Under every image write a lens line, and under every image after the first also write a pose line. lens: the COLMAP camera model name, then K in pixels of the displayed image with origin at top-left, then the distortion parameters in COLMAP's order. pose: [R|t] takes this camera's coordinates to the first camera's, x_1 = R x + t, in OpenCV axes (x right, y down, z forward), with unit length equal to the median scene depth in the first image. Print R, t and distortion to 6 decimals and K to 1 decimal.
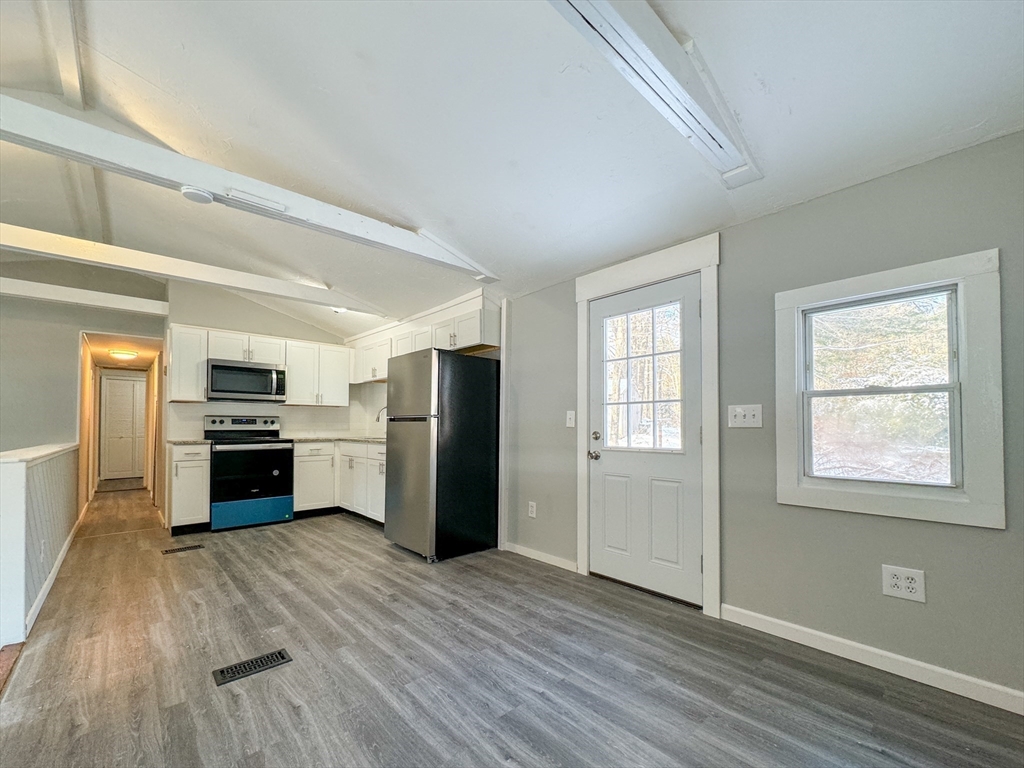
lens RADIAL K [[423.7, 0, 504.4], [0, 423.7, 417.1], [0, 0, 1]] dist [-0.003049, 0.000549]
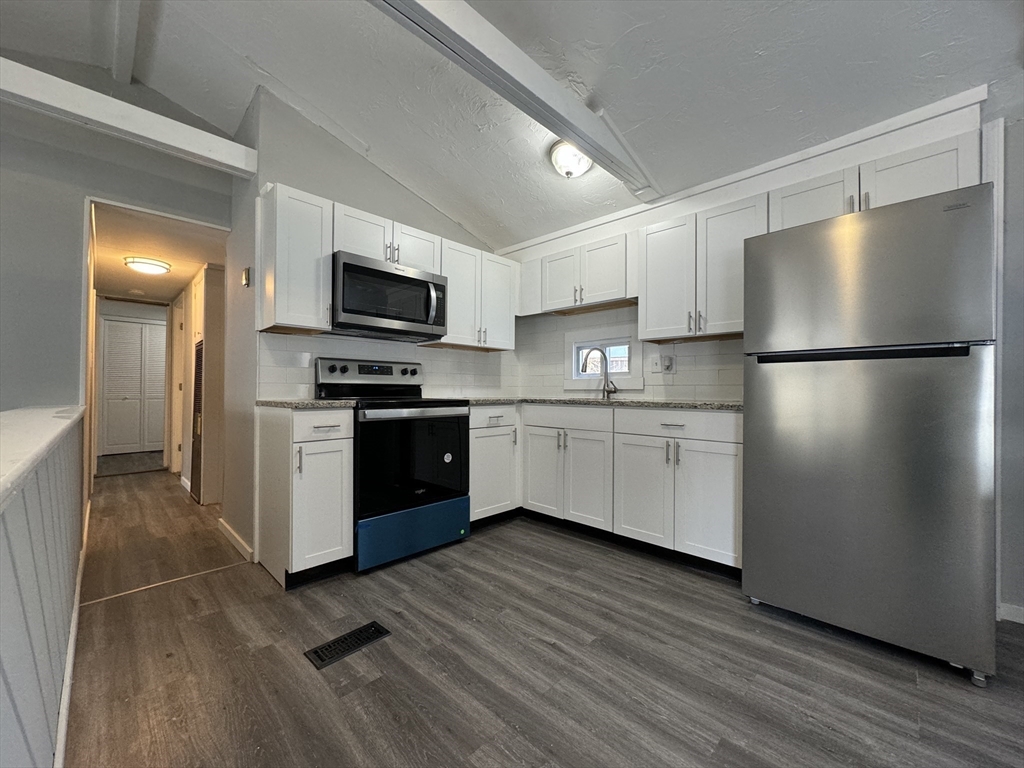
lens RADIAL K [[406.9, 0, 512.4], [0, 406.9, 385.7], [0, 0, 1]] dist [-0.002666, 0.000505]
pose [[0.998302, 0.004656, 0.058071, -0.588551], [-0.005181, 0.999947, 0.008904, 0.034307], [-0.058026, -0.009189, 0.998273, 0.540511]]
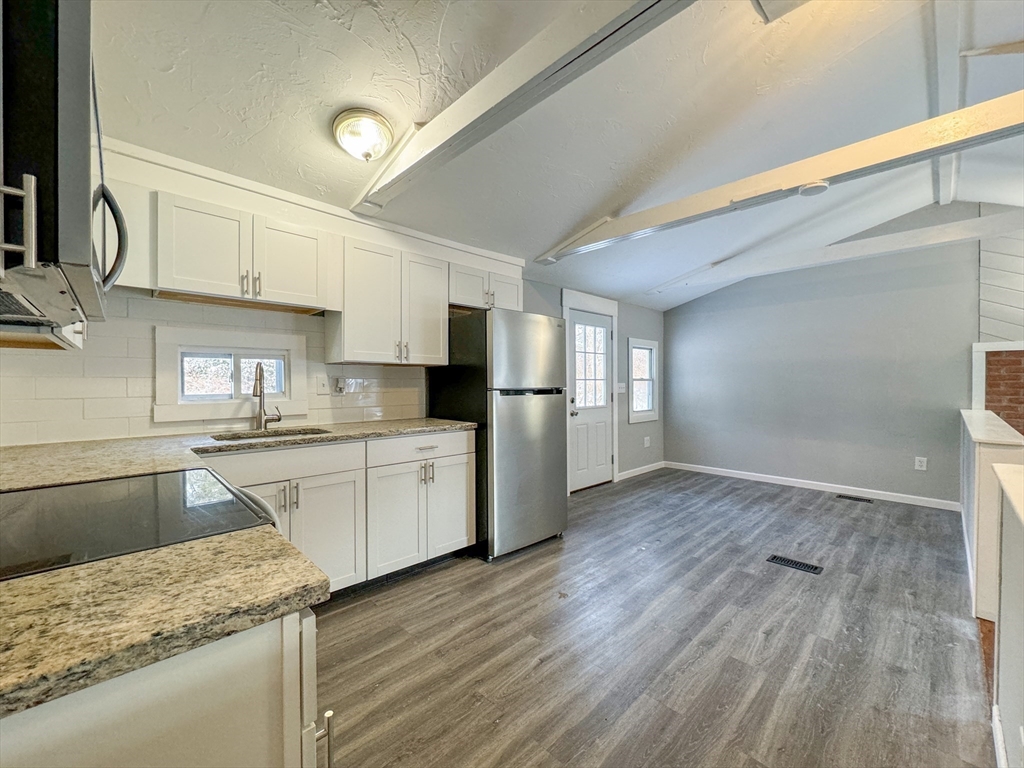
lens RADIAL K [[406.9, 0, 512.4], [0, 406.9, 385.7], [0, 0, 1]] dist [-0.002666, 0.000505]
pose [[-0.020052, -0.007590, 0.999770, -0.977426], [-0.018460, 0.999804, 0.007220, -0.011792], [-0.999629, -0.018311, -0.020188, 0.996046]]
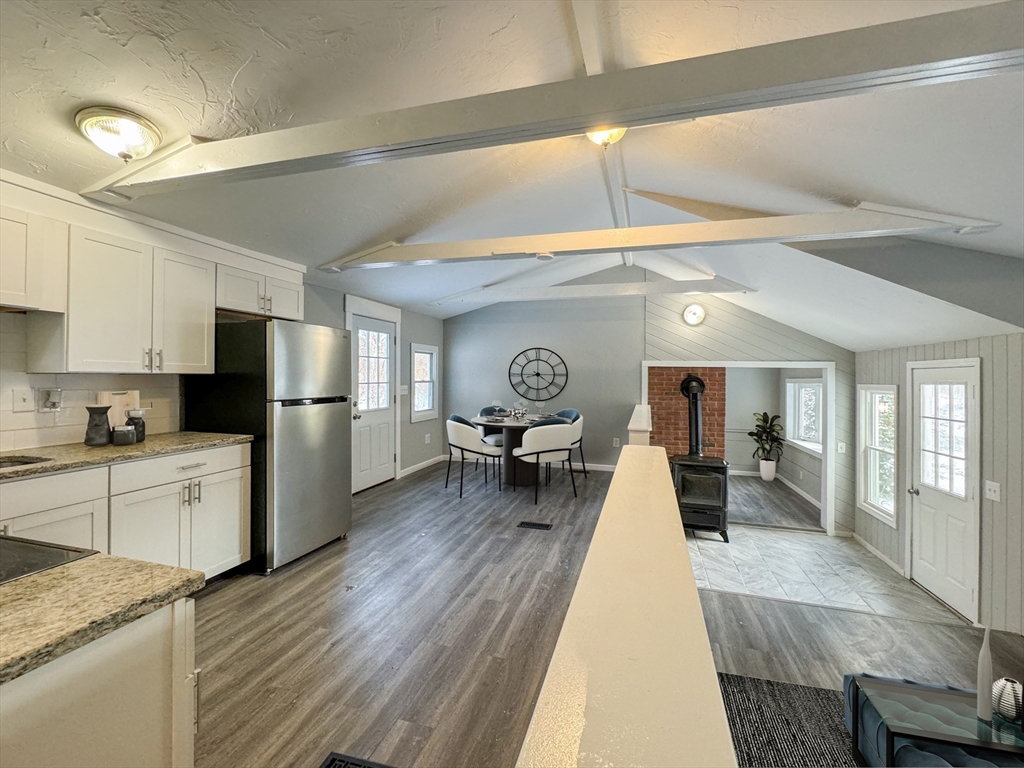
lens RADIAL K [[431.6, 0, 536.9], [0, 431.6, 396.1], [0, 0, 1]] dist [0.000208, 0.000383]
pose [[-0.550985, -0.054247, 0.832750, -1.100848], [-0.037616, 0.998485, 0.040155, -0.045182], [-0.833667, -0.009200, -0.552191, 1.036704]]
